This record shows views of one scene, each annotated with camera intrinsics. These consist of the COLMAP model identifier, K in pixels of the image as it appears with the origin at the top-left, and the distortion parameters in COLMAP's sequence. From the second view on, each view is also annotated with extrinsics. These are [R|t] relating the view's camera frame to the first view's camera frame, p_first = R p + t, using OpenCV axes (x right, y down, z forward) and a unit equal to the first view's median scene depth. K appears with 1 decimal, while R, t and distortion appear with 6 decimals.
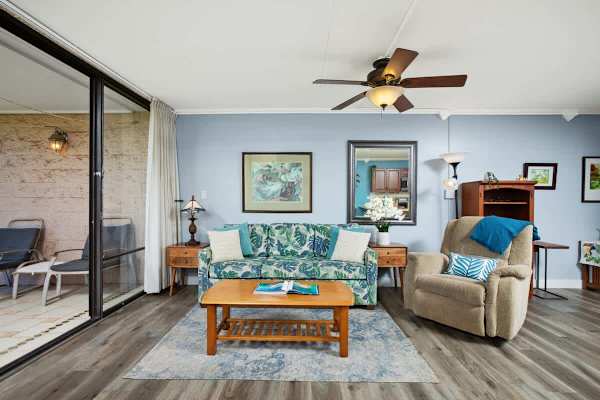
lens RADIAL K [[286.6, 0, 300.0], [0, 286.6, 200.0], [0, 0, 1]] dist [-0.004830, 0.000388]
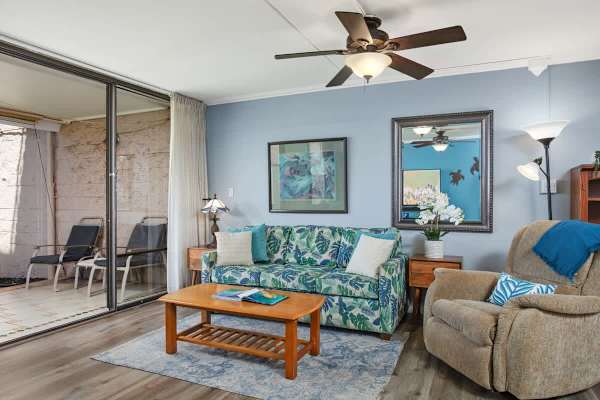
lens RADIAL K [[383.7, 0, 300.0], [0, 383.7, 200.0], [0, 0, 1]] dist [-0.002321, -0.001912]
pose [[0.921955, -0.005186, -0.387262, 0.416184], [0.007258, 0.999966, 0.003887, 0.002974], [0.387229, -0.006394, 0.921962, -0.034220]]
